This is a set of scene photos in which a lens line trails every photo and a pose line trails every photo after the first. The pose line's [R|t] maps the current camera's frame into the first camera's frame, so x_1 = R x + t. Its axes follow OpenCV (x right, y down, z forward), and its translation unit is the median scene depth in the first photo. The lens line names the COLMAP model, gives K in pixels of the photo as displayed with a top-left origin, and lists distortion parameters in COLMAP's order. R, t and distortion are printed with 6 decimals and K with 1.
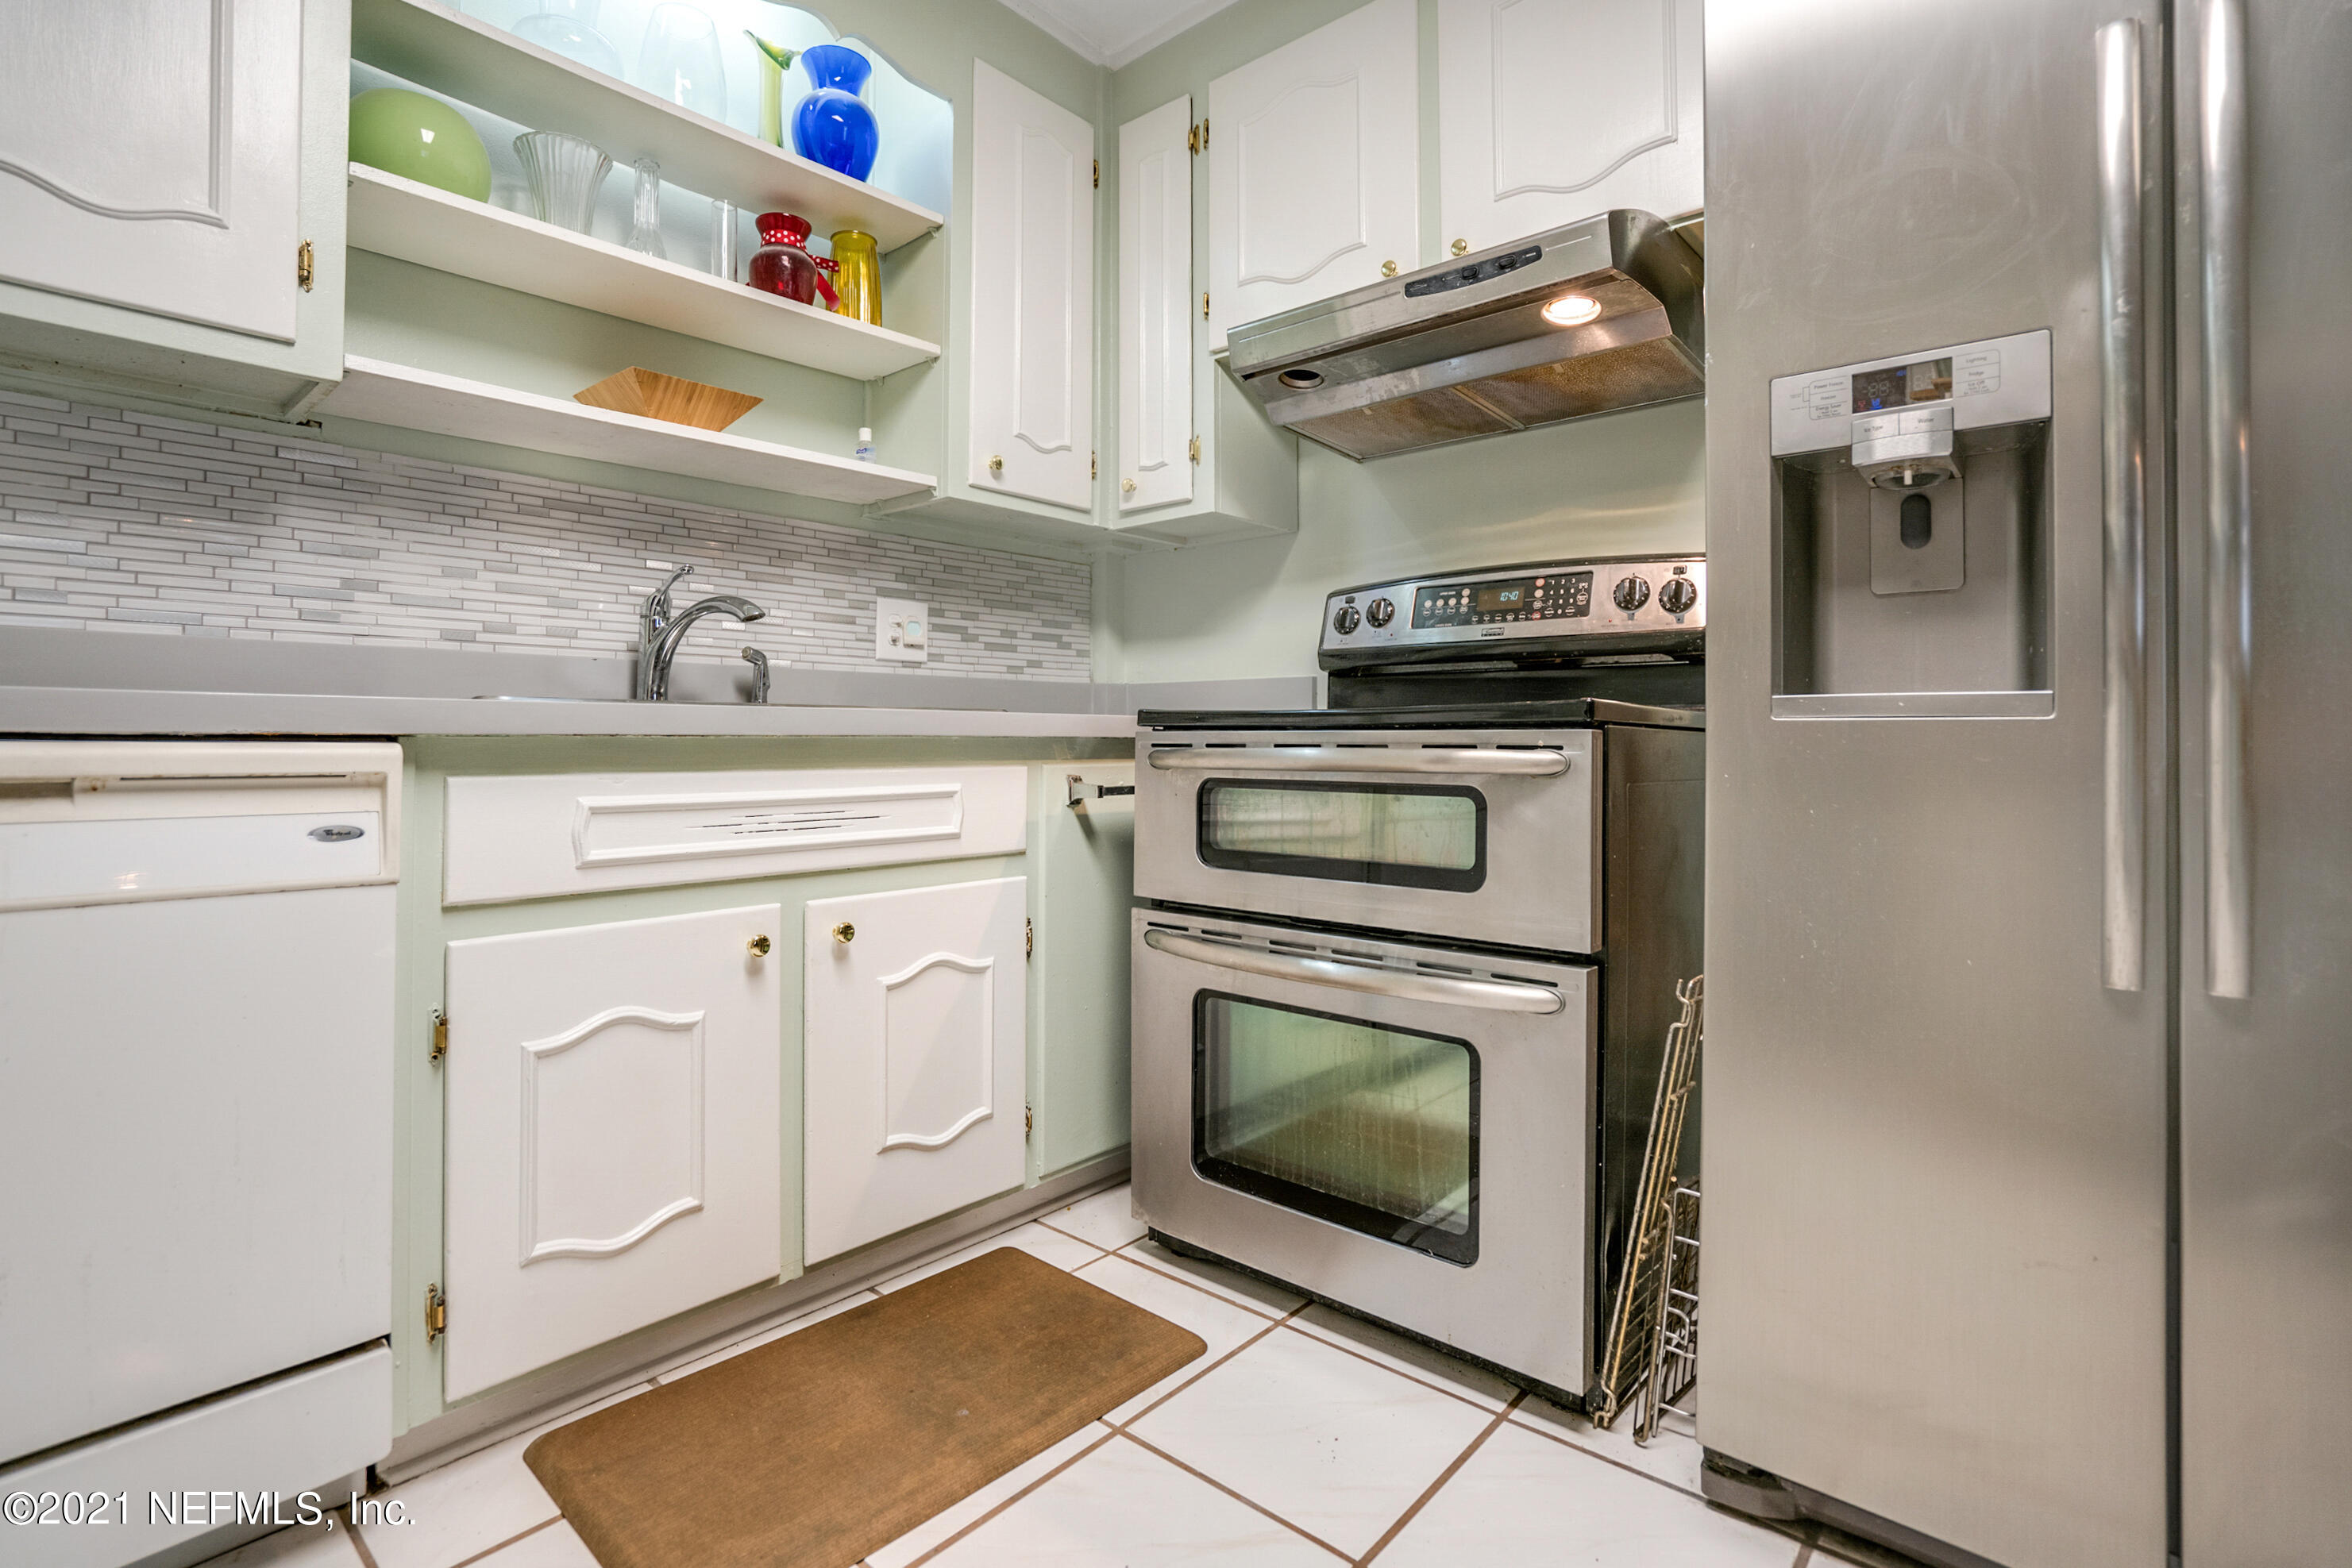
lens RADIAL K [[1100.5, 0, 1141.3], [0, 1100.5, 721.0], [0, 0, 1]] dist [-0.034709, 0.003689]
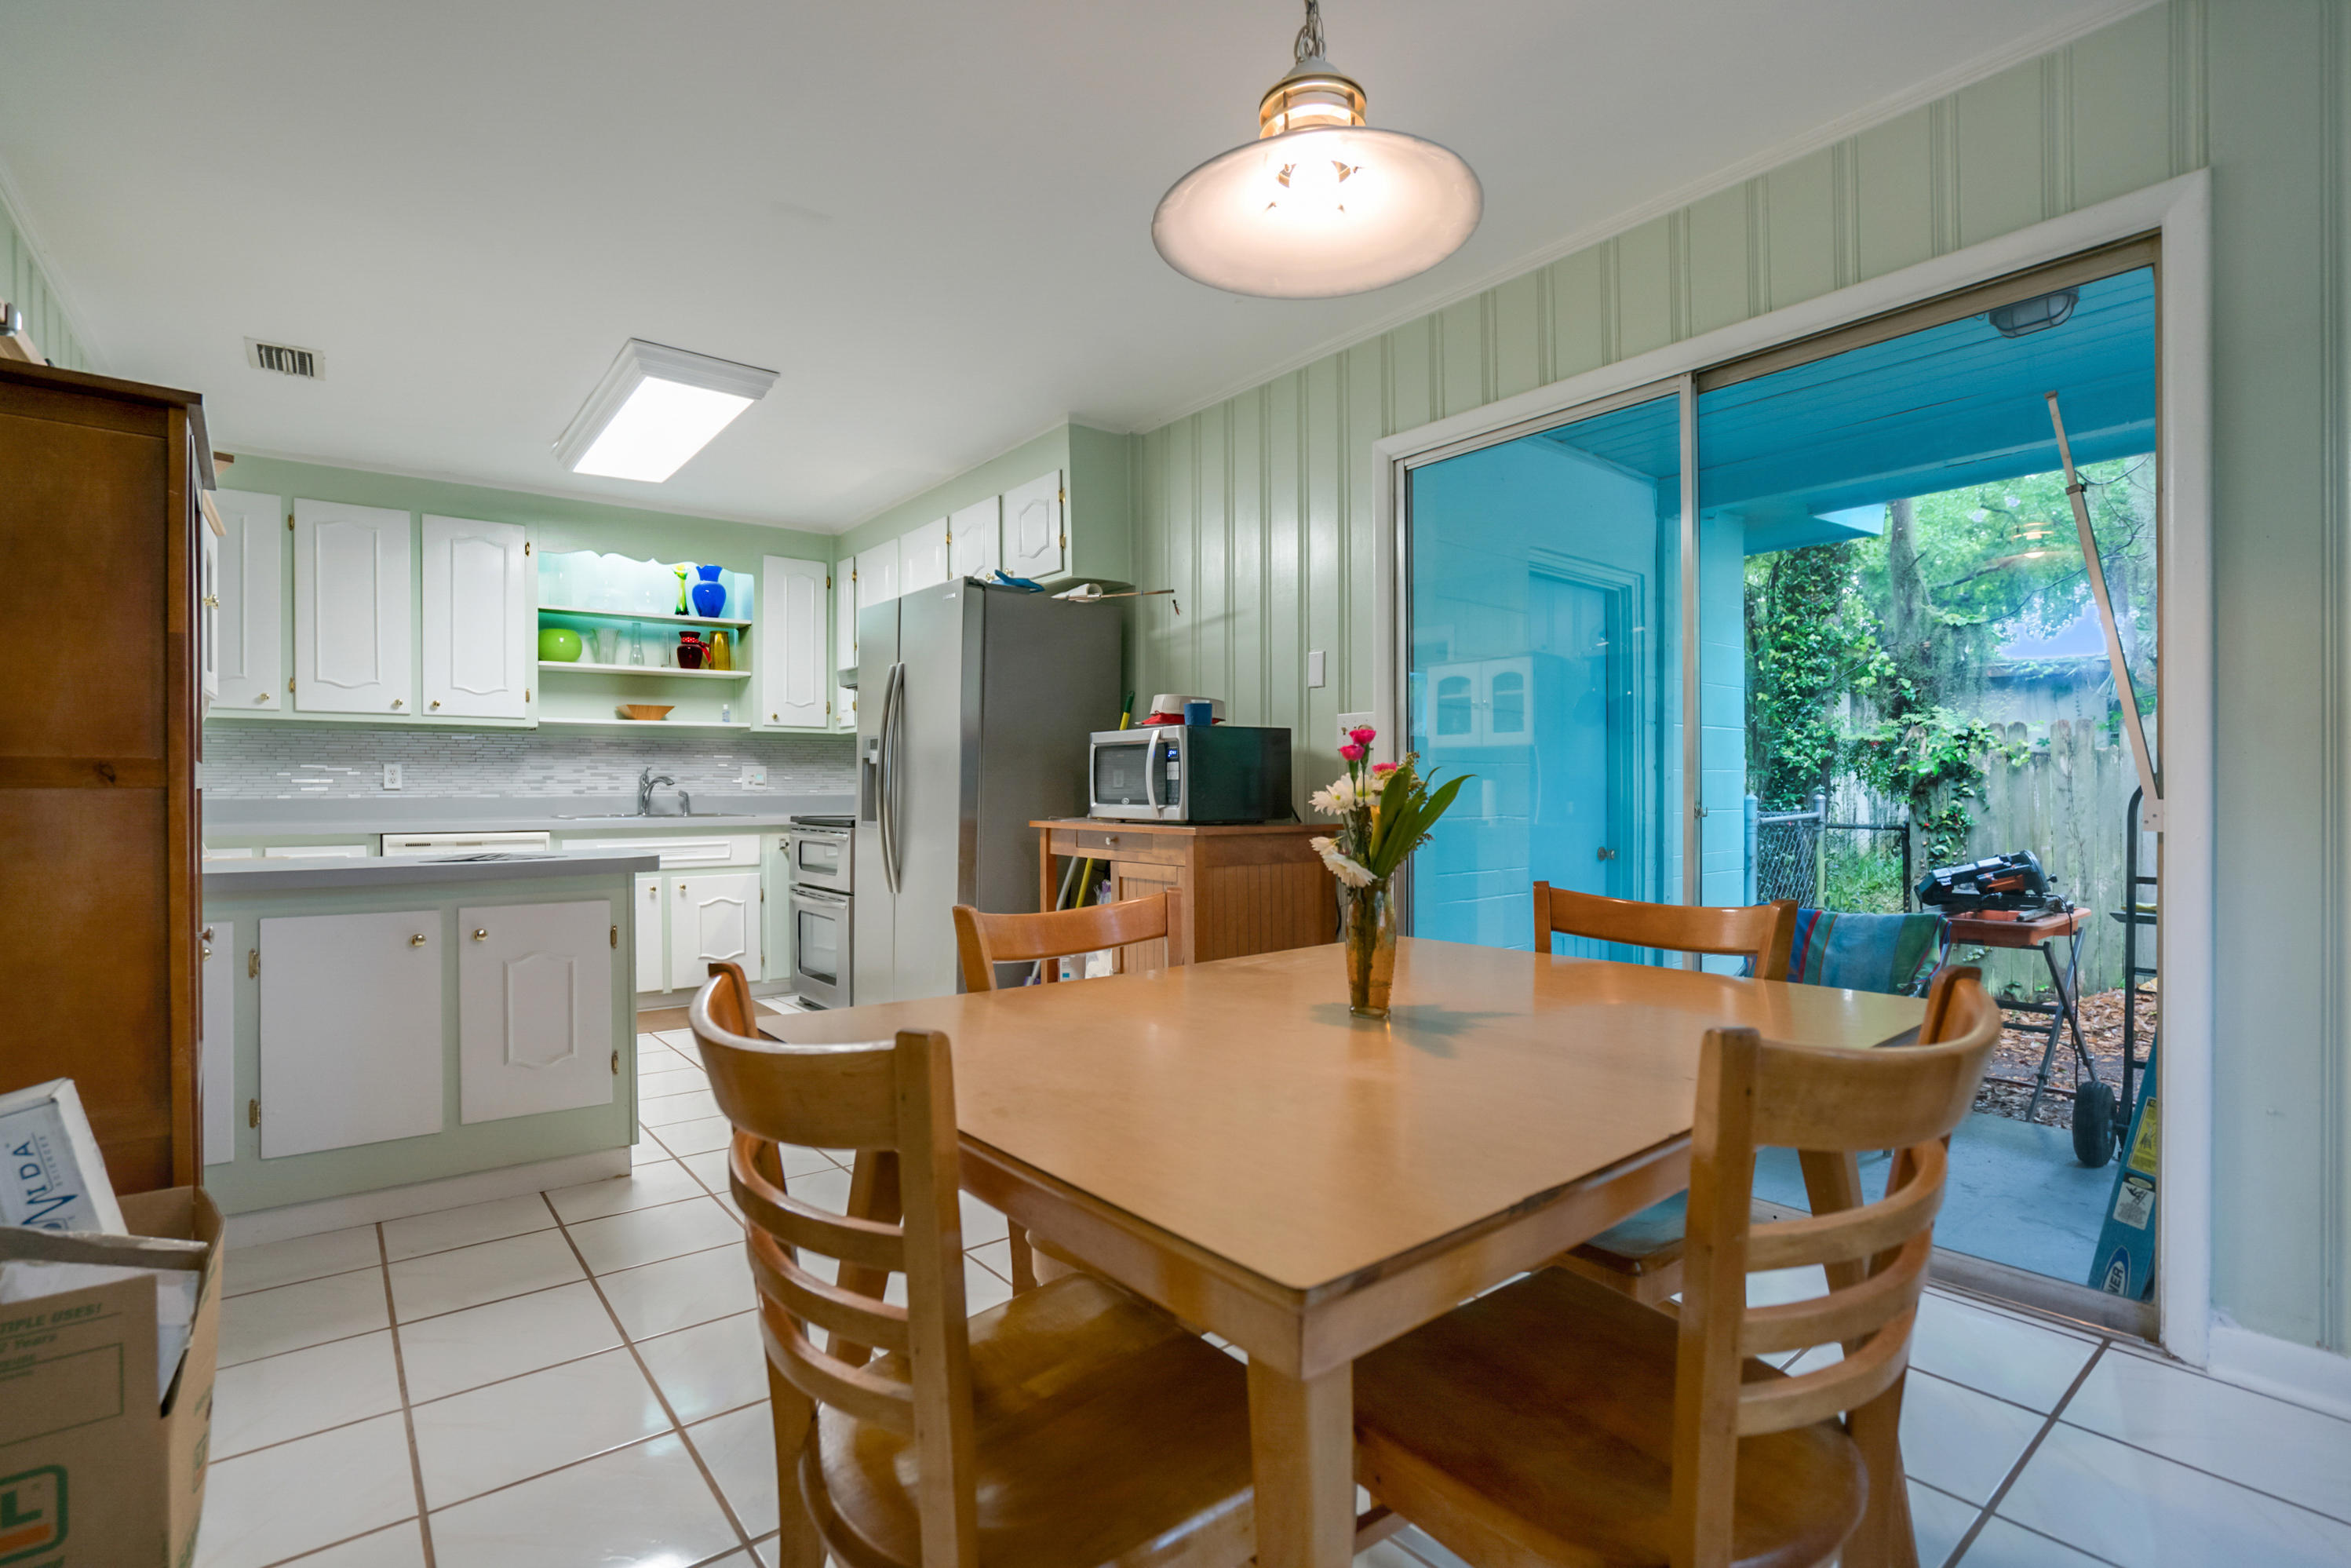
lens RADIAL K [[1100.2, 0, 1153.5], [0, 1100.2, 781.4], [0, 0, 1]] dist [-0.034709, 0.003689]
pose [[0.984089, -0.006507, -0.177555, 1.411710], [0.009094, 0.999864, 0.013763, -0.128188], [0.177441, -0.015158, 0.984015, -1.620157]]
